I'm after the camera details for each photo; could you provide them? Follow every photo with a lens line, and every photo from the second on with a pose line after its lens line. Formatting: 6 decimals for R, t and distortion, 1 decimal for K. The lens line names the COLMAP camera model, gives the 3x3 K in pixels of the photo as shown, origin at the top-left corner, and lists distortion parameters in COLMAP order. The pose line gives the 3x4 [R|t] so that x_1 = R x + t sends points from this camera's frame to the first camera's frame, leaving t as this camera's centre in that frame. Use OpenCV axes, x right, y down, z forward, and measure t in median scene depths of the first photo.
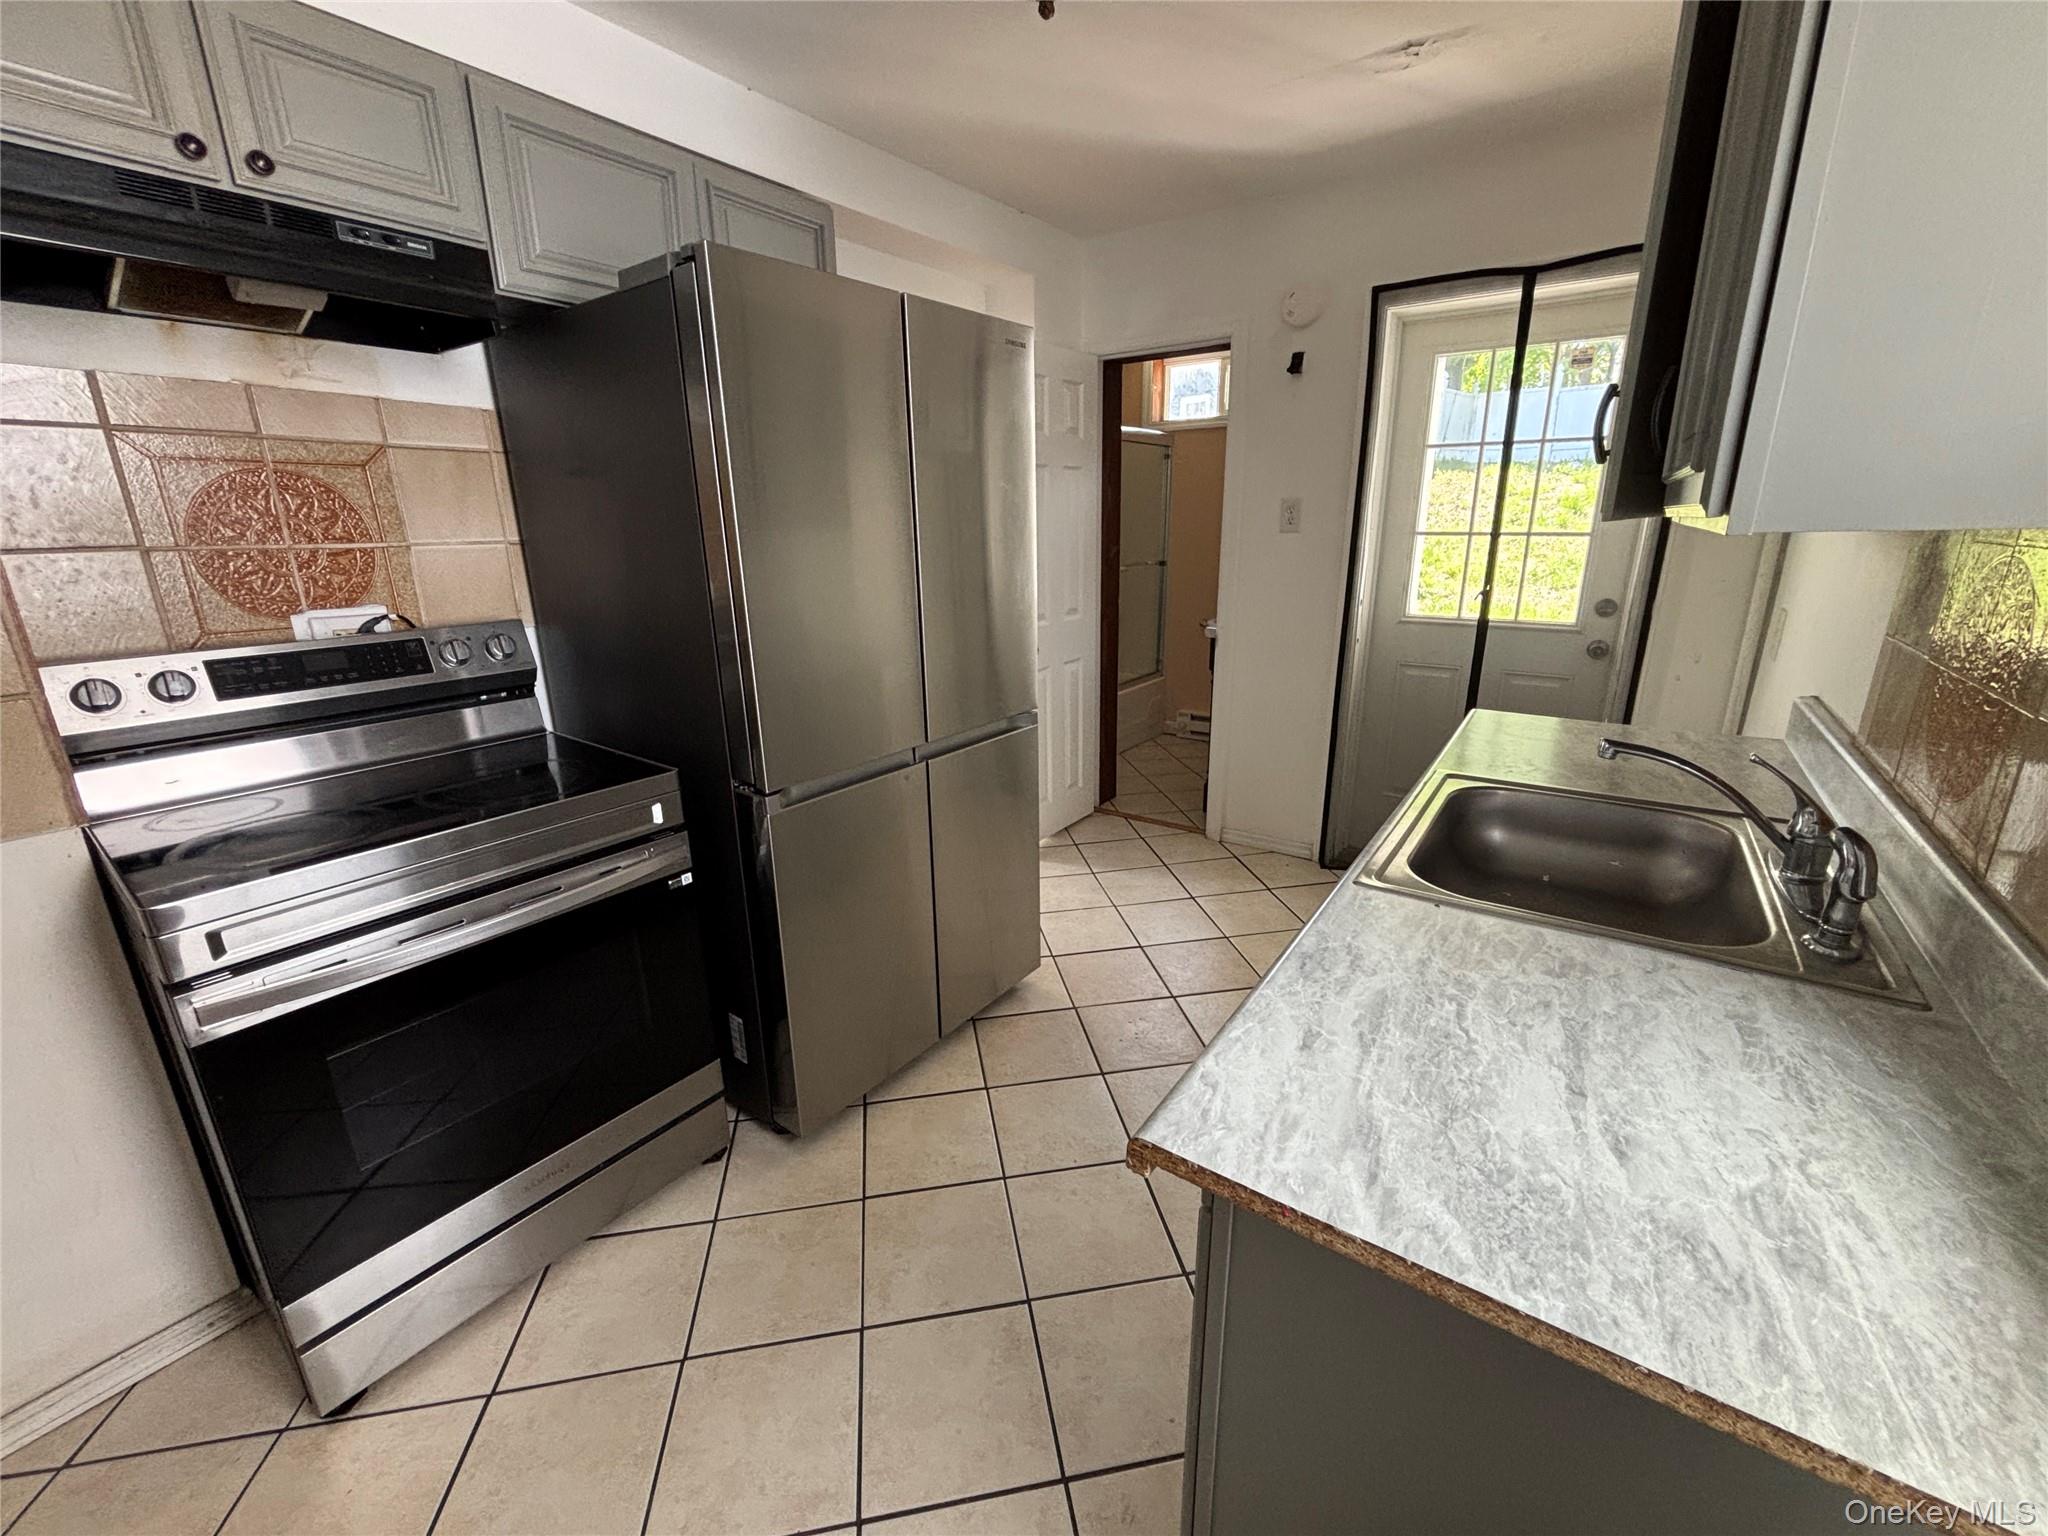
lens RADIAL K [[839.0, 0, 1022.4], [0, 839.0, 767.6], [0, 0, 1]] dist [-0.000524, 0.001295]
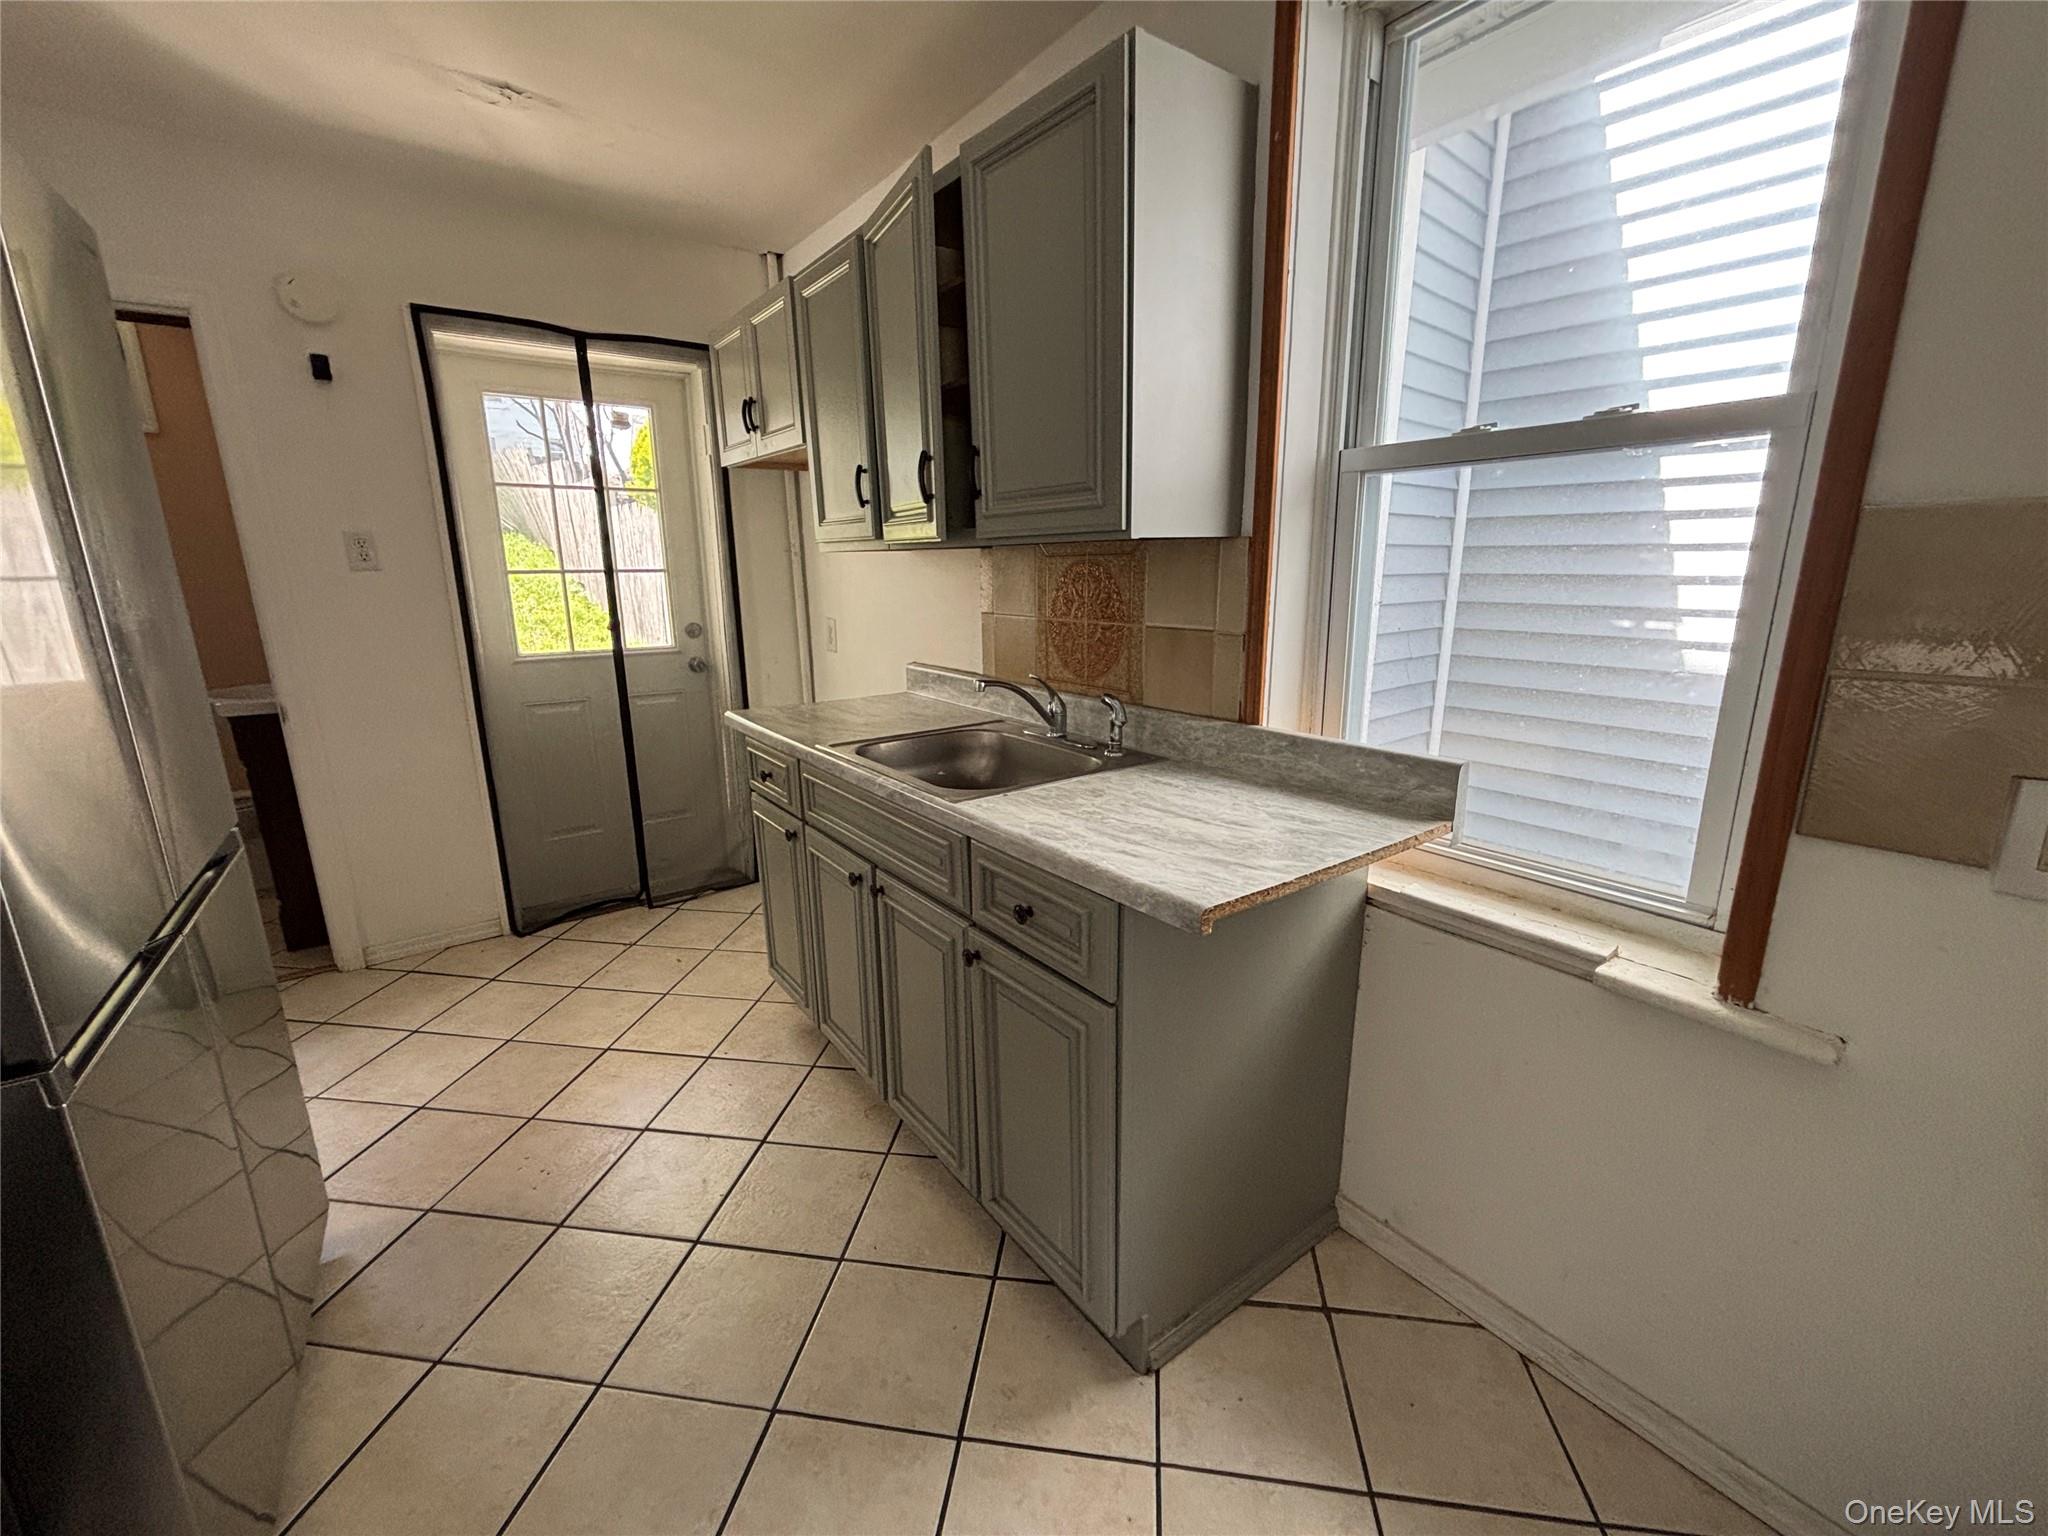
lens RADIAL K [[839.0, 0, 1022.6], [0, 839.0, 768.6], [0, 0, 1]] dist [-0.000524, 0.001295]
pose [[0.314465, -0.212014, 0.925290, -0.360551], [0.276958, 0.952822, 0.124197, -0.021533], [-0.907968, 0.217211, 0.358349, 0.194908]]
